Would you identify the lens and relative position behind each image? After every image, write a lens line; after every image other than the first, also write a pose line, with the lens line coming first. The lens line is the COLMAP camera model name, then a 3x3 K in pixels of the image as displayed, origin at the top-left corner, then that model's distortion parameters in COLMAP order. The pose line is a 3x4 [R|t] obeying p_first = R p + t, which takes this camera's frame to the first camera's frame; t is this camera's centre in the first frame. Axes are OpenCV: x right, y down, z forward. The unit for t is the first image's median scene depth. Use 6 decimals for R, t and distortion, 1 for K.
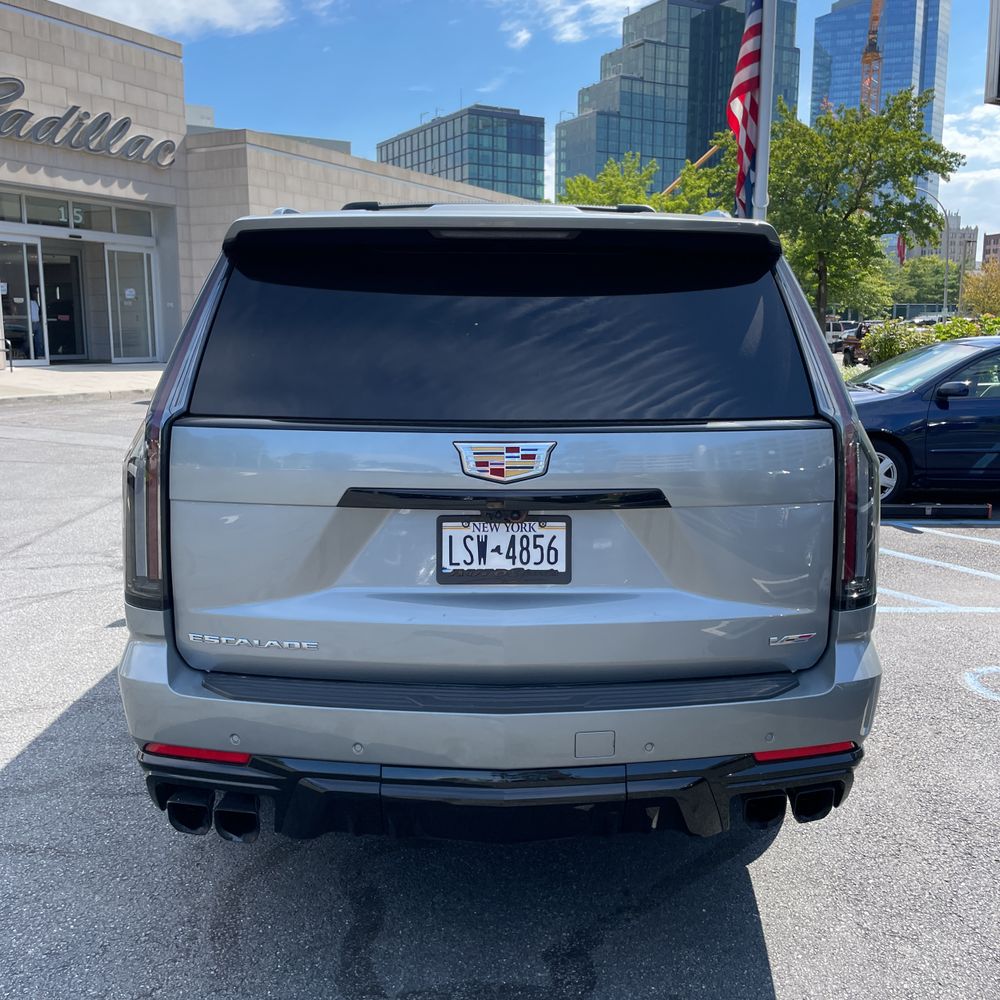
lens RADIAL K [[1021.6, 0, 510.8], [0, 1021.6, 490.6], [0, 0, 1]] dist [0.024634, 0.000000]
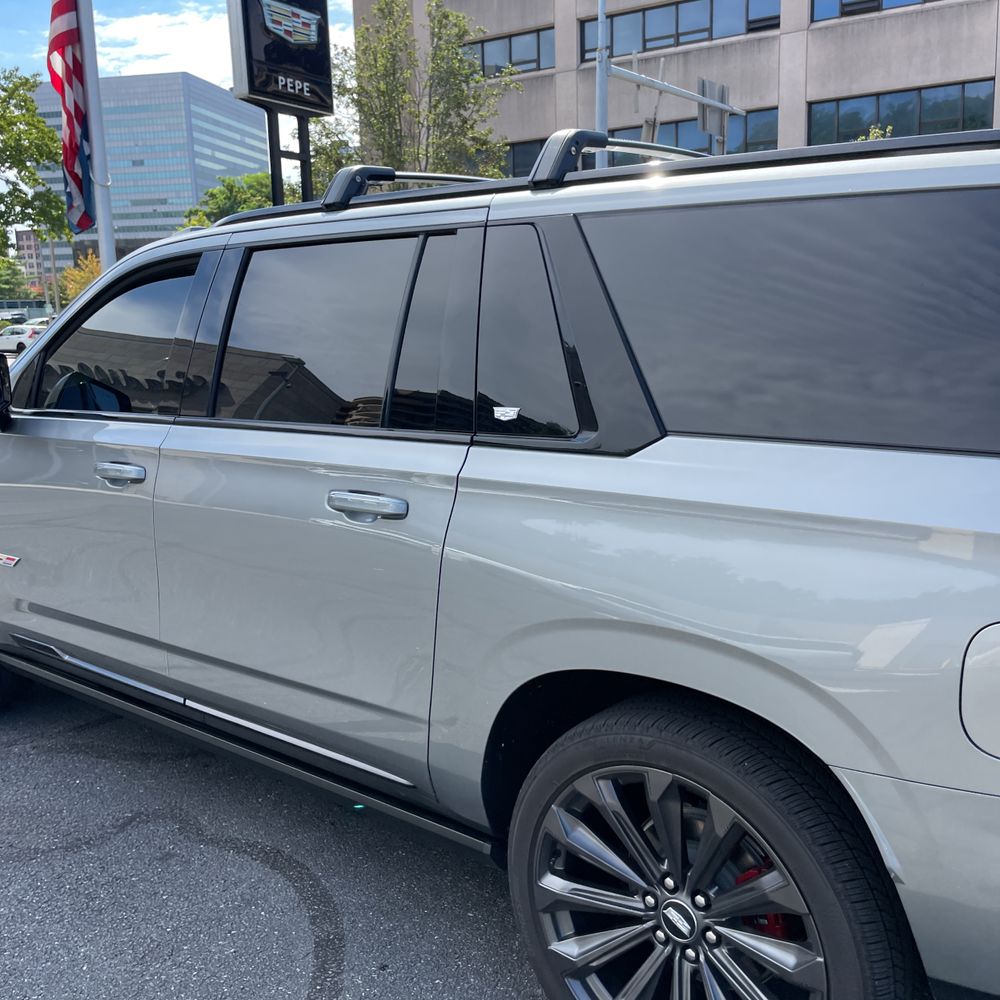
lens RADIAL K [[1021.6, 0, 502.9], [0, 1021.6, 486.3], [0, 0, 1]] dist [0.024634, 0.000000]
pose [[0.652338, -0.148598, 0.743219, -0.110225], [0.148655, 0.986631, 0.066788, -0.019385], [-0.743207, 0.066914, 0.665707, 0.103666]]
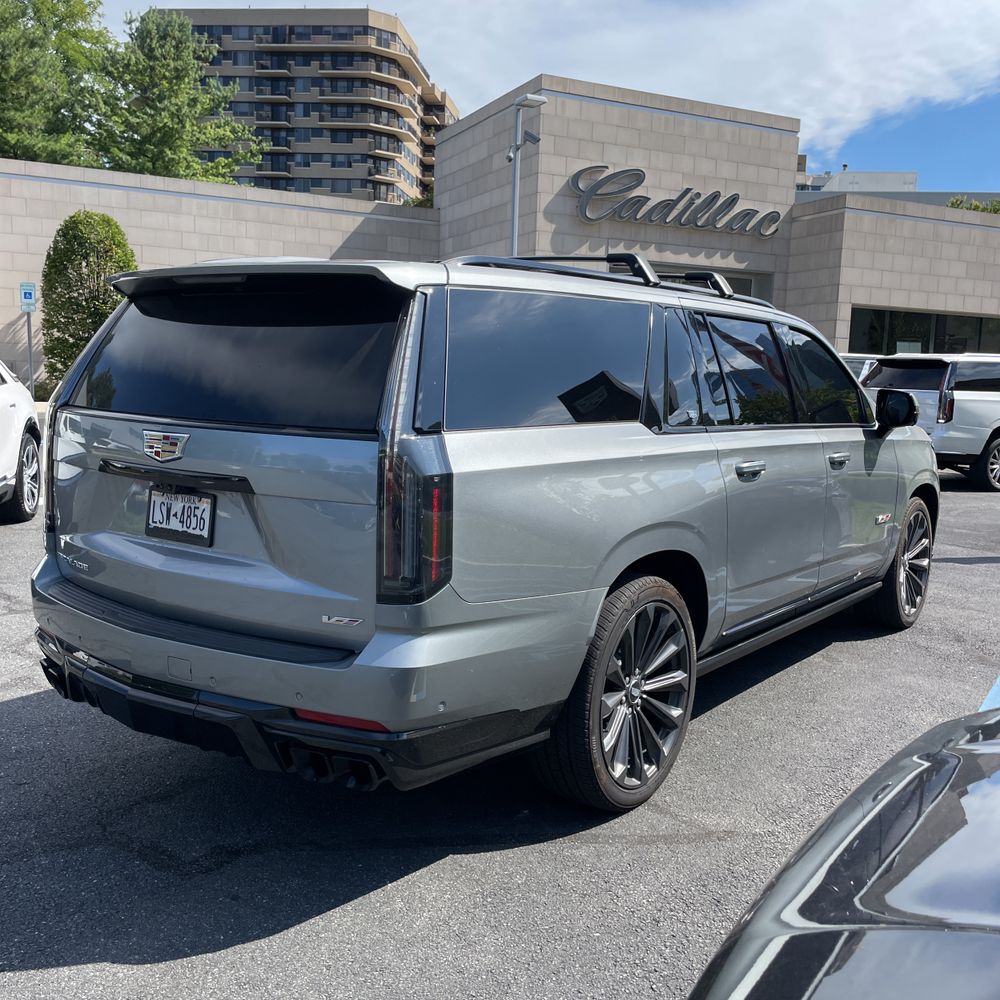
lens RADIAL K [[1021.6, 0, 509.5], [0, 1021.6, 505.1], [0, 0, 1]] dist [0.024634, 0.000000]
pose [[0.800181, 0.095327, -0.592134, 0.111665], [-0.123899, 0.992265, -0.007687, 0.000137], [0.586821, 0.079516, 0.805803, 0.017759]]
